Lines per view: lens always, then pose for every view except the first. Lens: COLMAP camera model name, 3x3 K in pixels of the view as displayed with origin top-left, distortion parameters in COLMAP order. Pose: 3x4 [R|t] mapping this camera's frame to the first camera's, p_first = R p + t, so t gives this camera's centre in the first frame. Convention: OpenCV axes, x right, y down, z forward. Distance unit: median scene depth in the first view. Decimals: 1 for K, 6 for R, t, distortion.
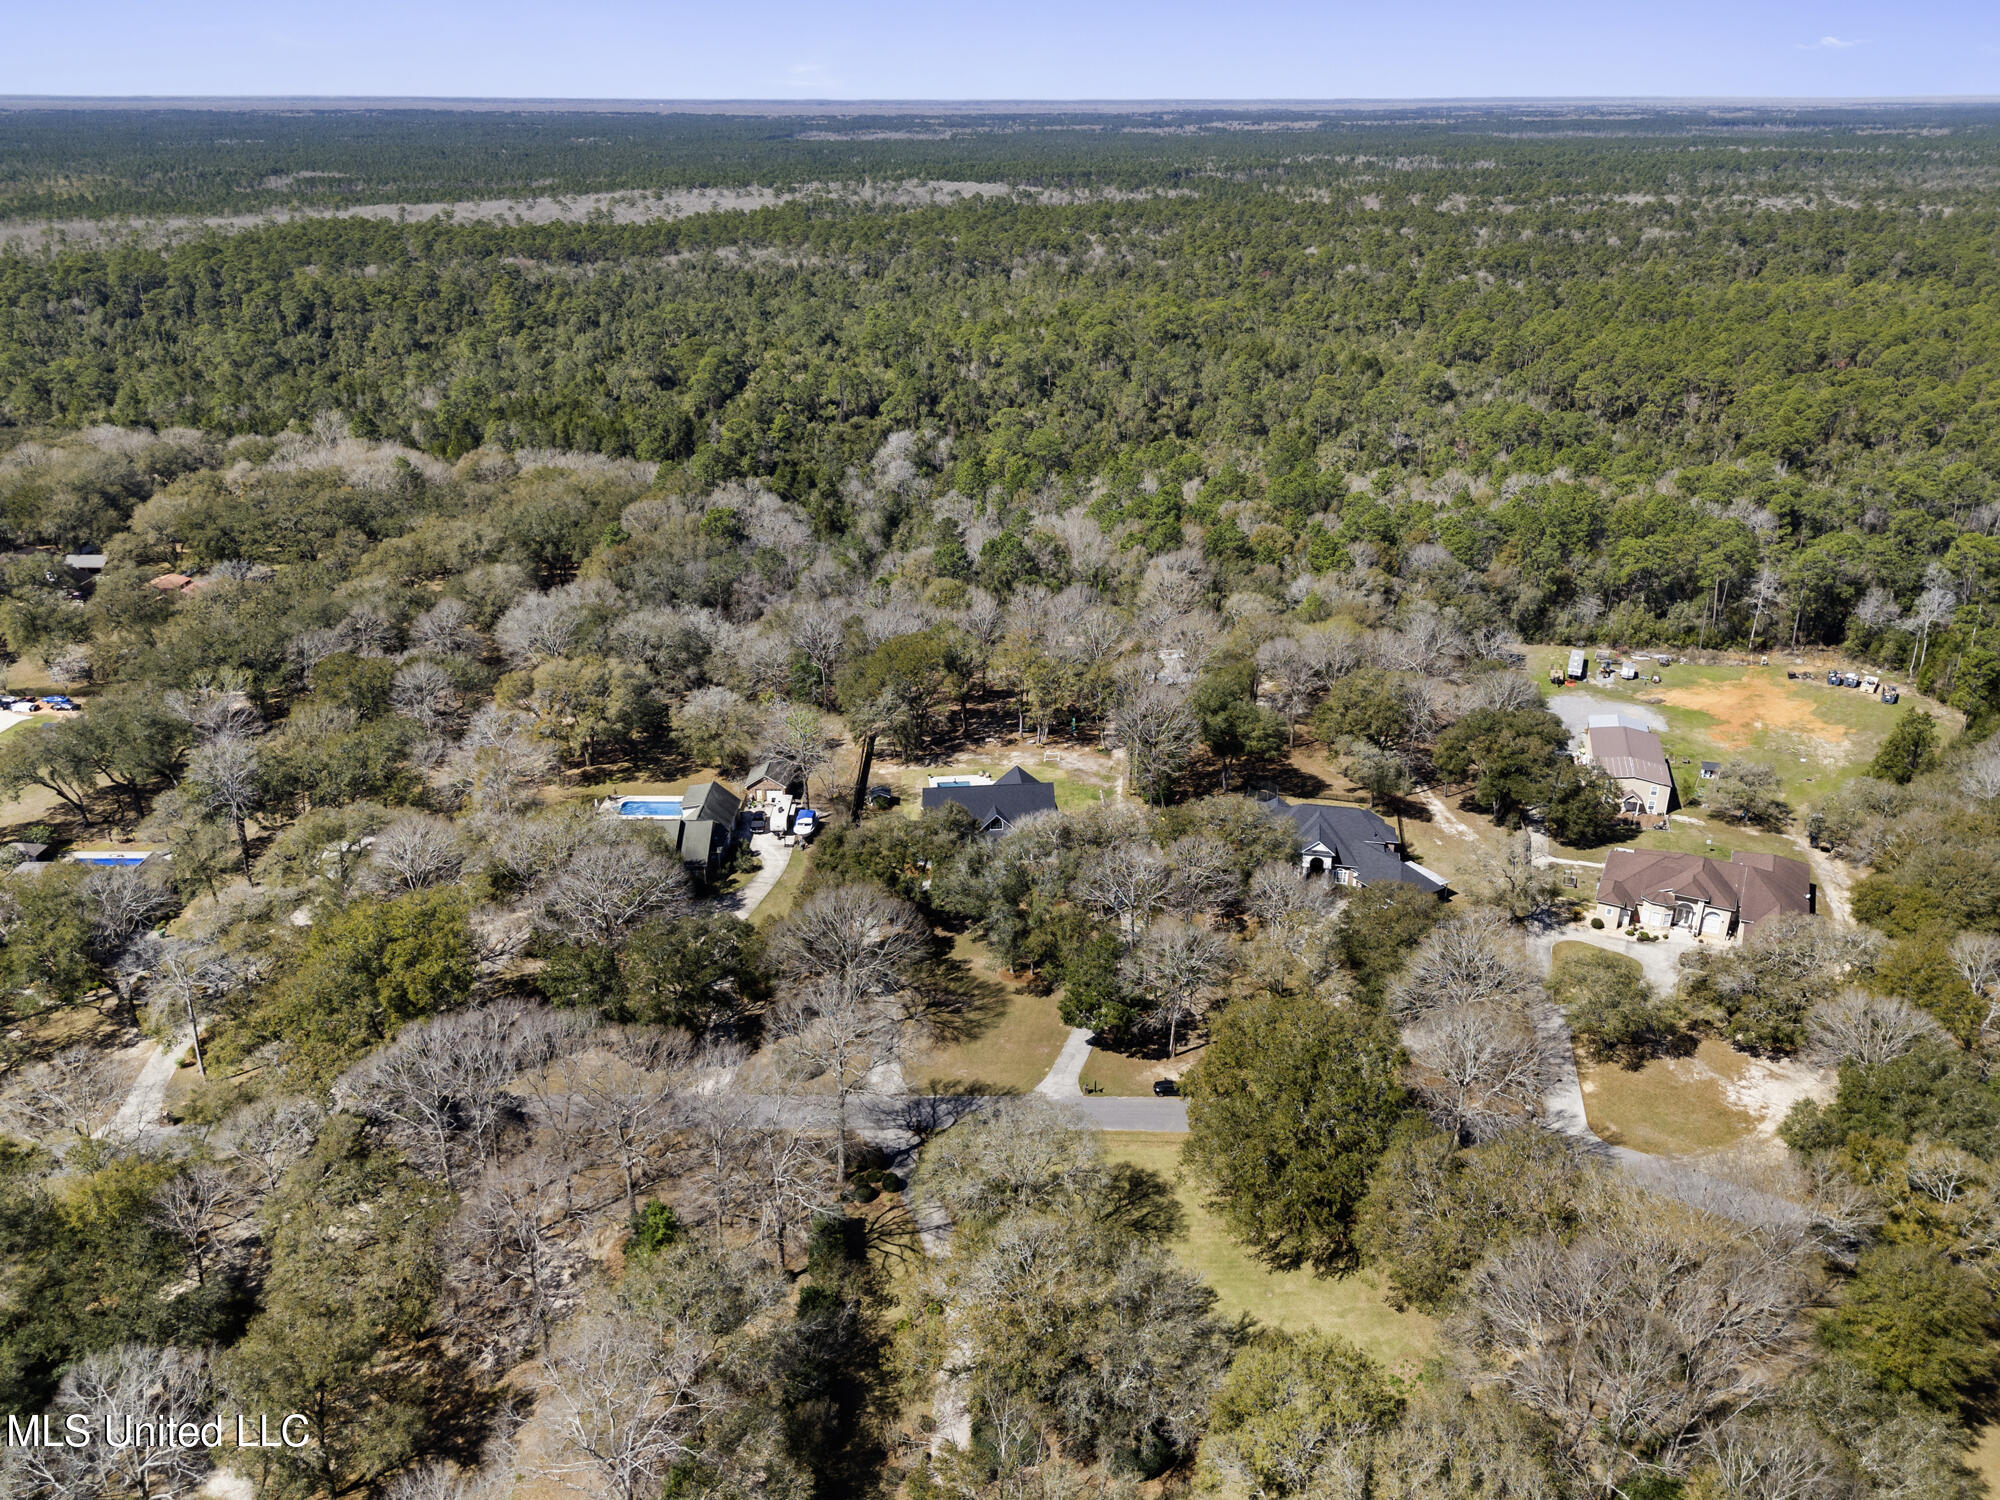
lens RADIAL K [[1394.3, 0, 1000.0], [0, 1394.3, 750.0], [0, 0, 1]] dist [0.009761, 0.004432]
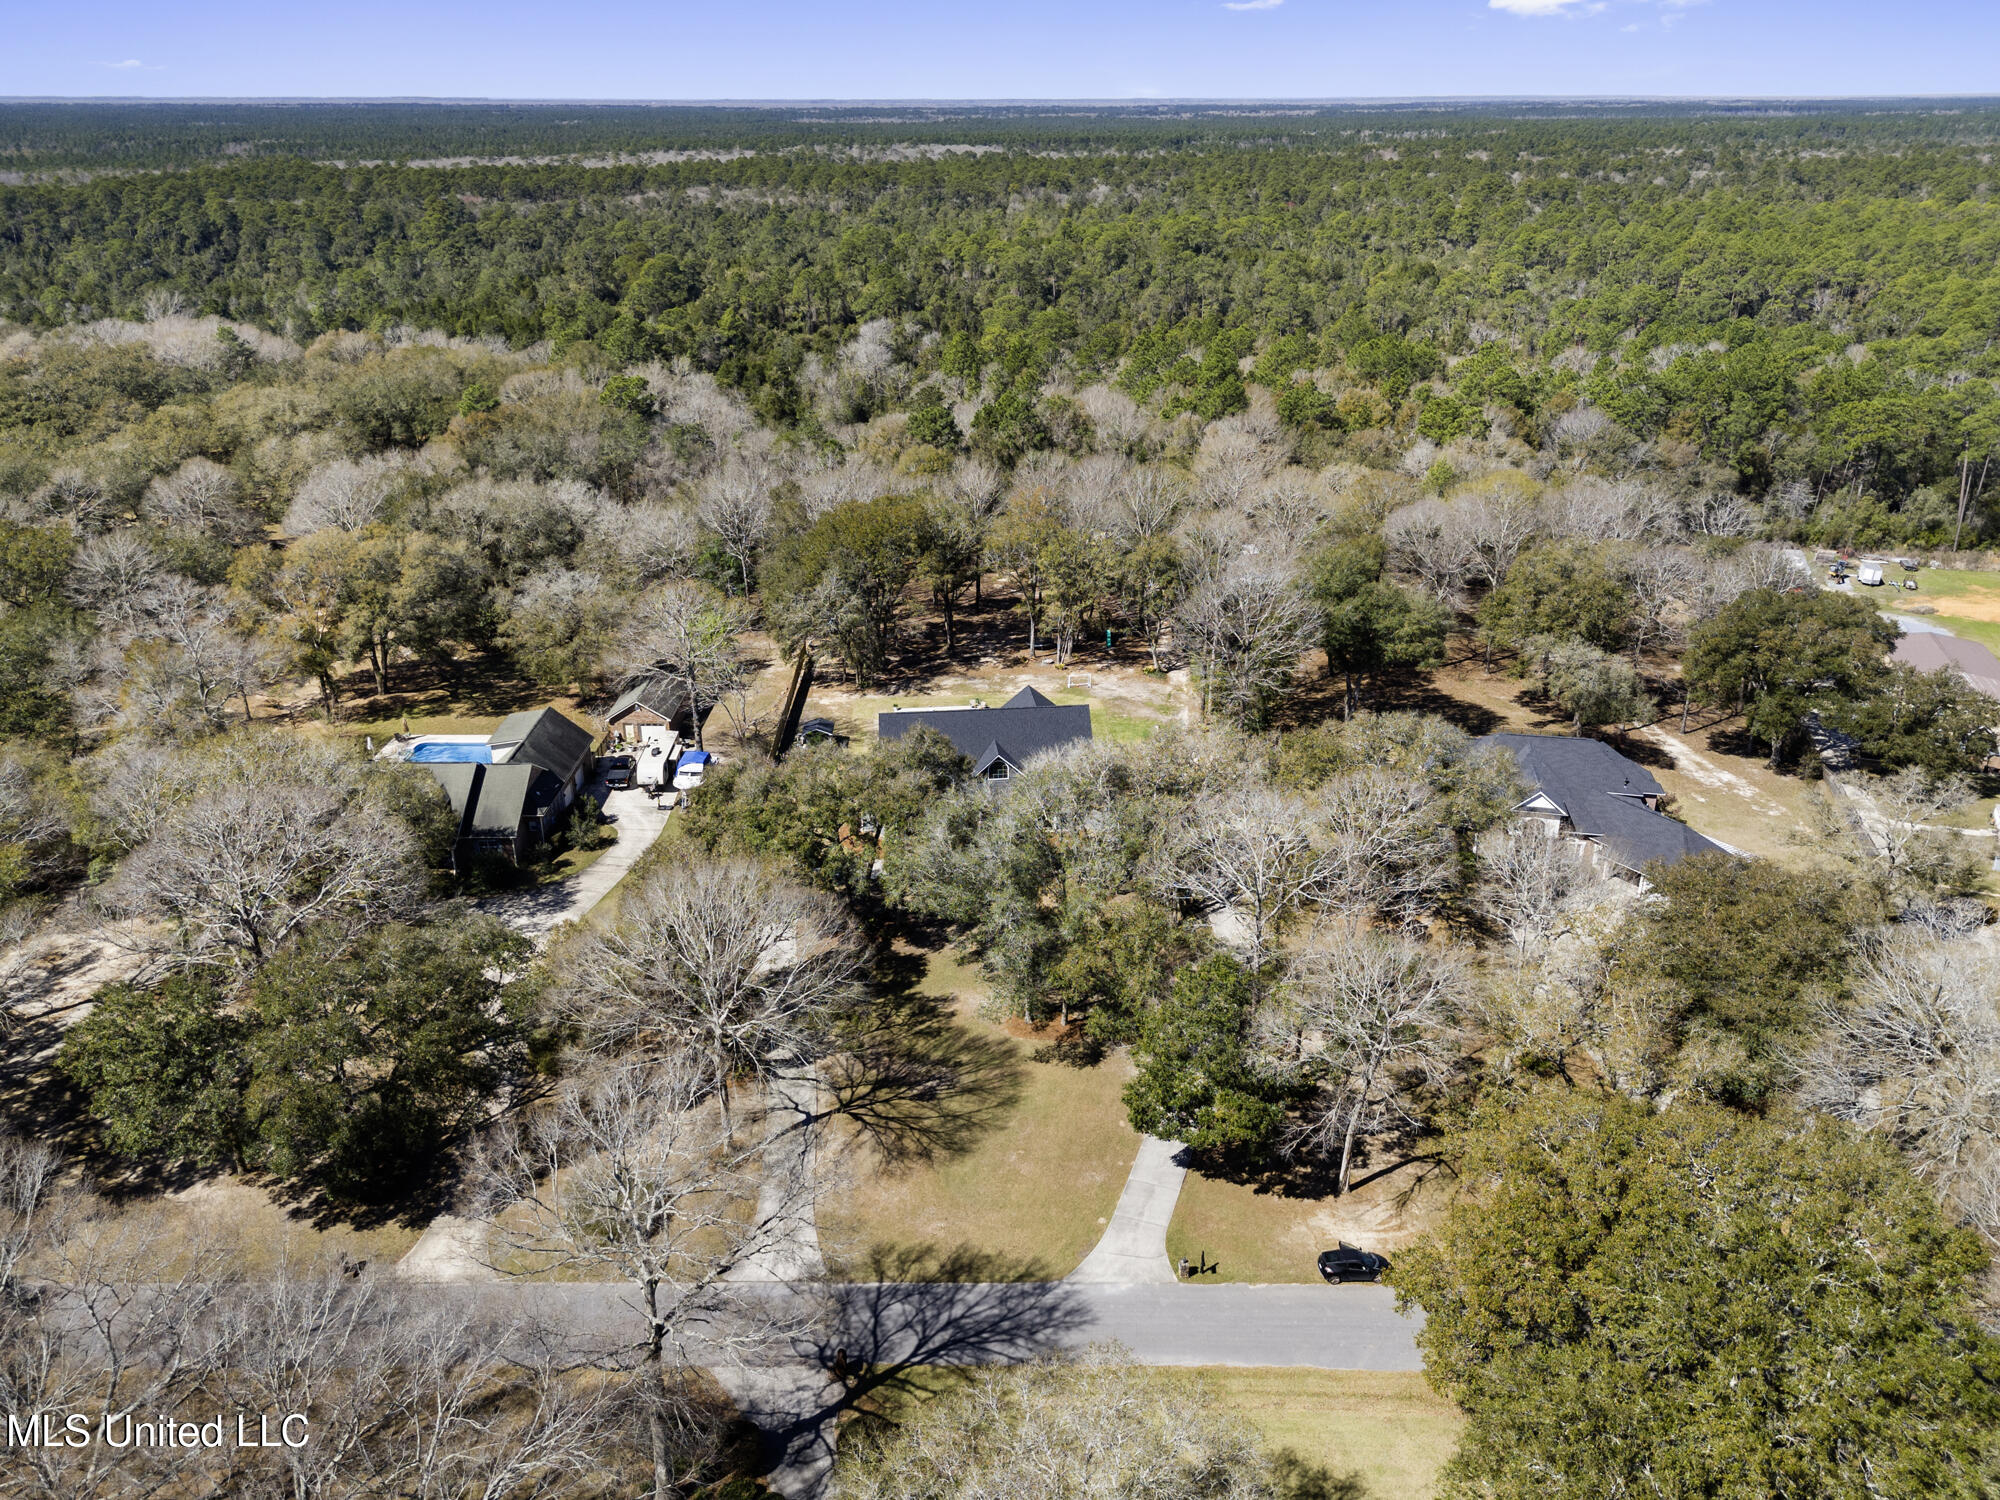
lens RADIAL K [[1403.6, 0, 1000.0], [0, 1403.6, 750.0], [0, 0, 1]] dist [-0.000772, -0.001531]
pose [[0.999989, -0.003494, 0.003037, -0.003172], [0.003490, 0.999993, 0.001045, 0.039420], [-0.003041, -0.001034, 0.999995, 0.342318]]
